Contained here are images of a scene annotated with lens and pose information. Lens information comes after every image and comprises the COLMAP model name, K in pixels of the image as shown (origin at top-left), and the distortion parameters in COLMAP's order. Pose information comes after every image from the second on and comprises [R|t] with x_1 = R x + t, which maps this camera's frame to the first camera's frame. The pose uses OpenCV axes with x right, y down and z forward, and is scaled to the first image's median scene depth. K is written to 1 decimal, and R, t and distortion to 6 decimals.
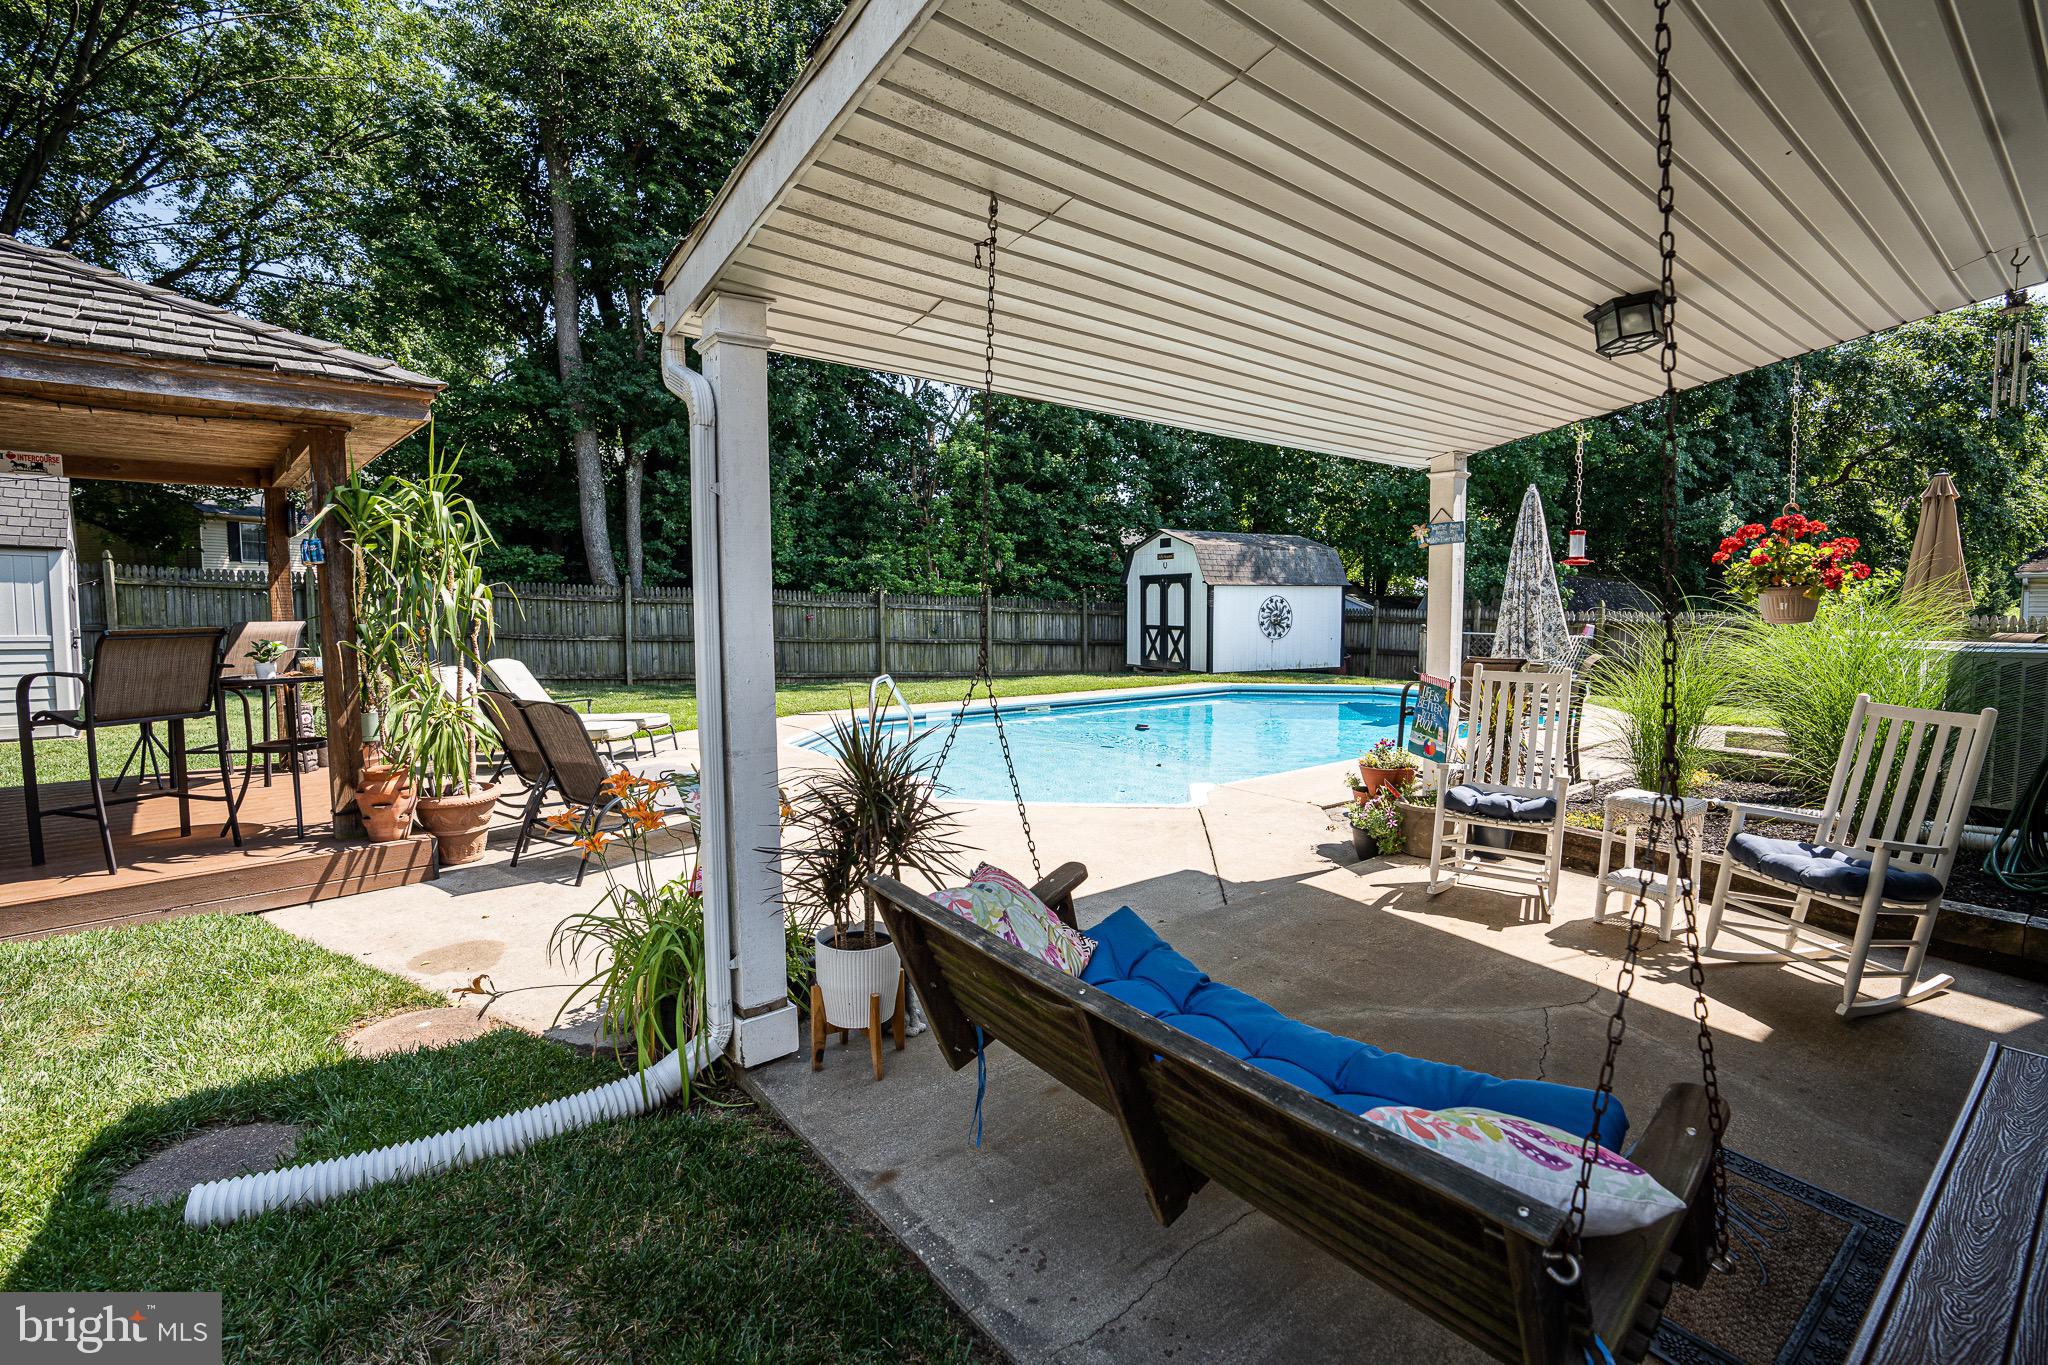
lens RADIAL K [[943.7, 0, 1024.0], [0, 943.7, 682.5], [0, 0, 1]] dist [-0.064076, 0.023993]
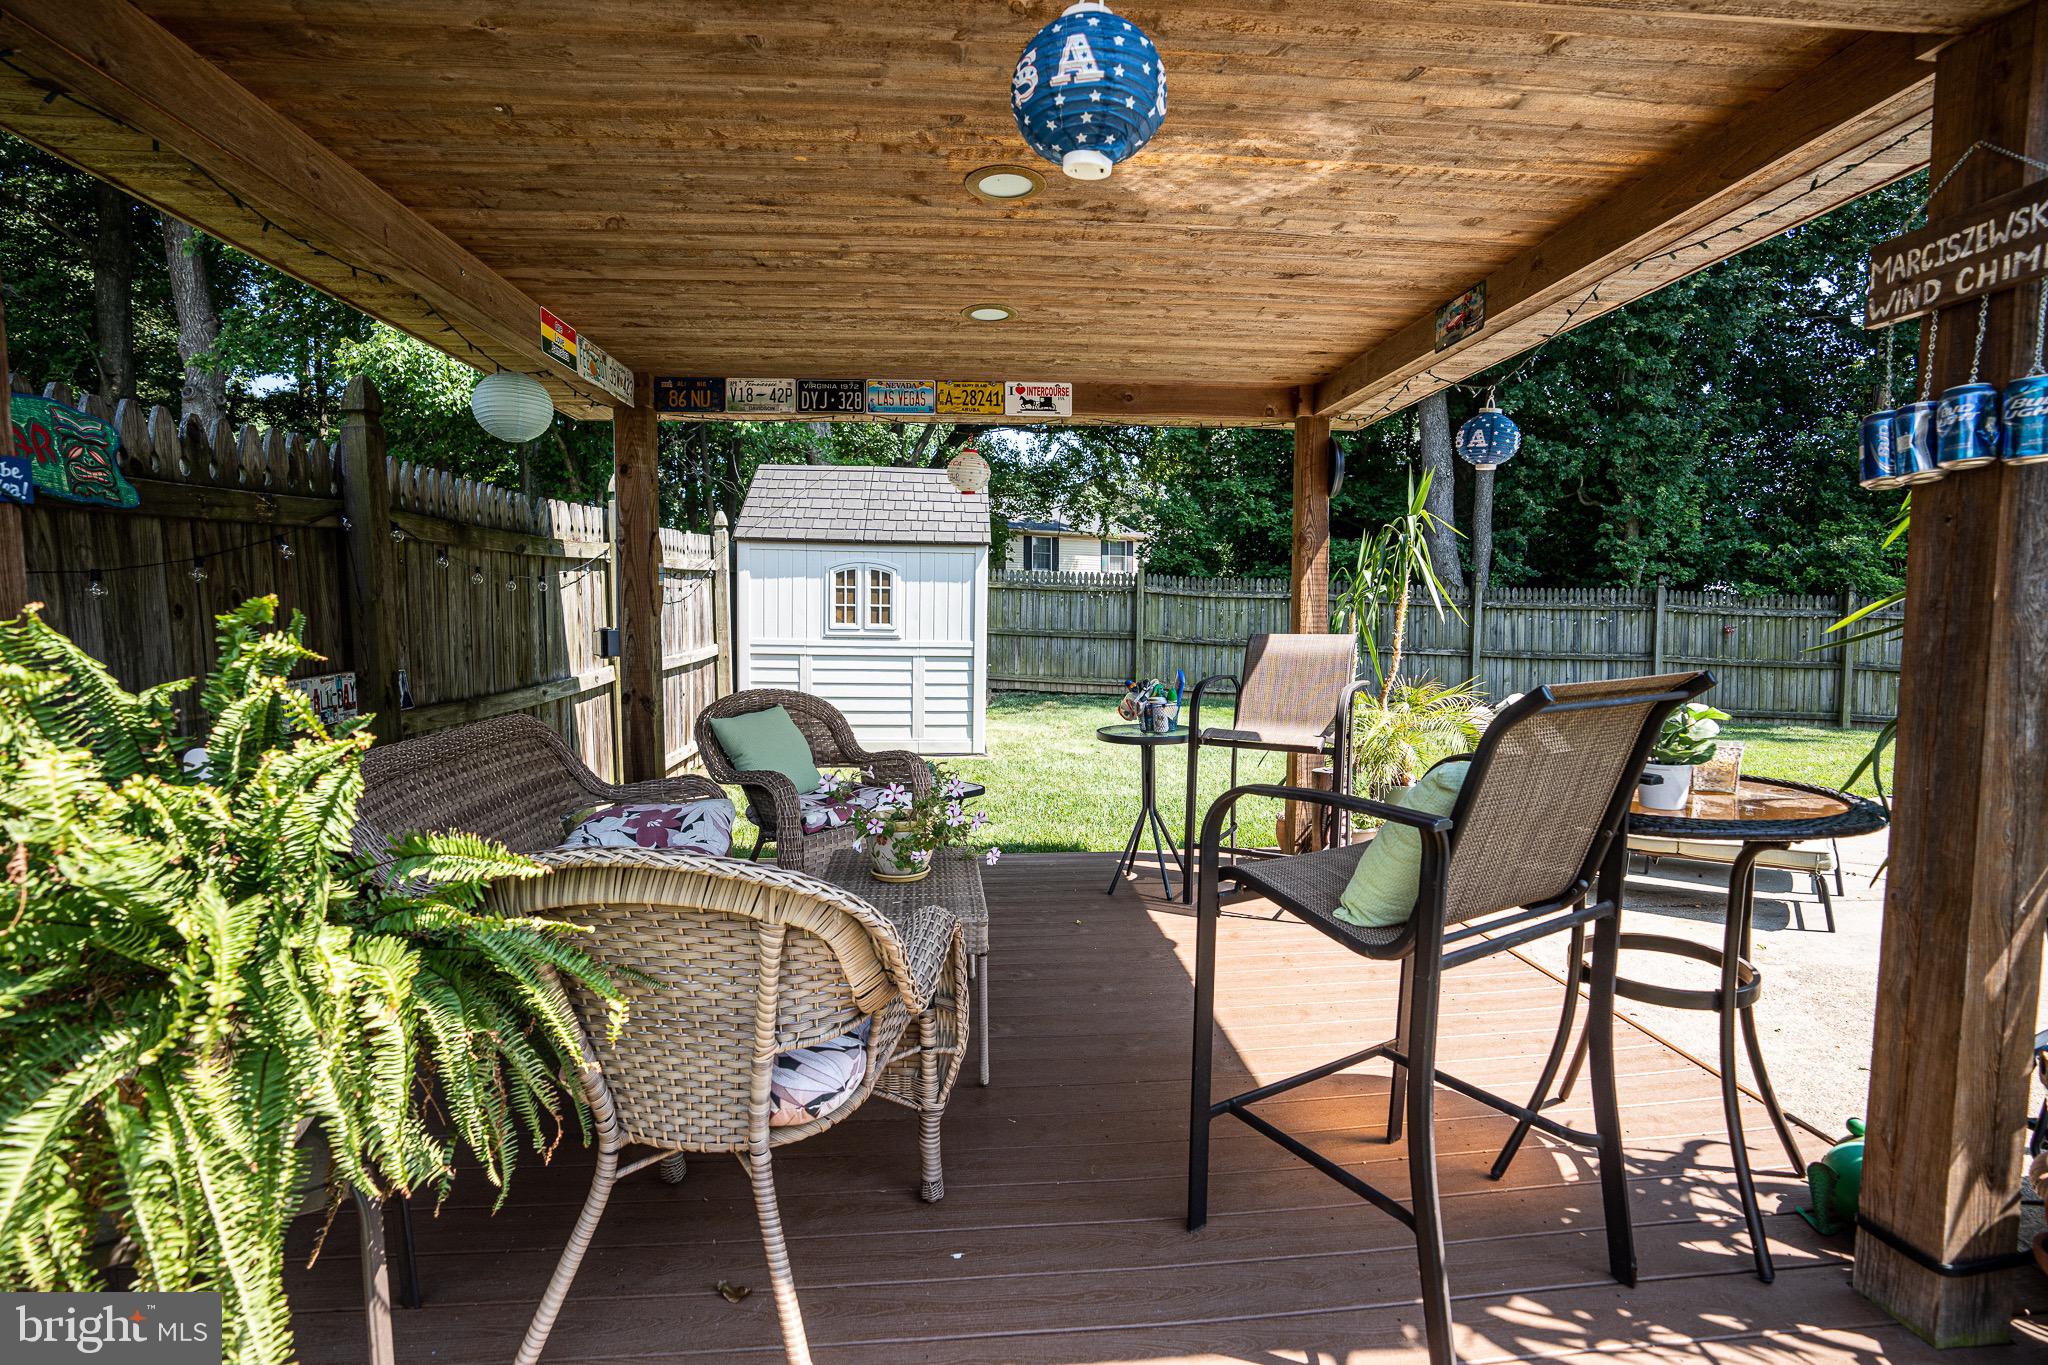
lens RADIAL K [[943.7, 0, 1024.0], [0, 943.7, 682.5], [0, 0, 1]] dist [-0.064076, 0.023993]
pose [[0.776603, 0.047273, -0.628214, -0.243204], [-0.051457, 0.998609, 0.011533, -0.013265], [0.627886, 0.023370, 0.777955, 0.165900]]
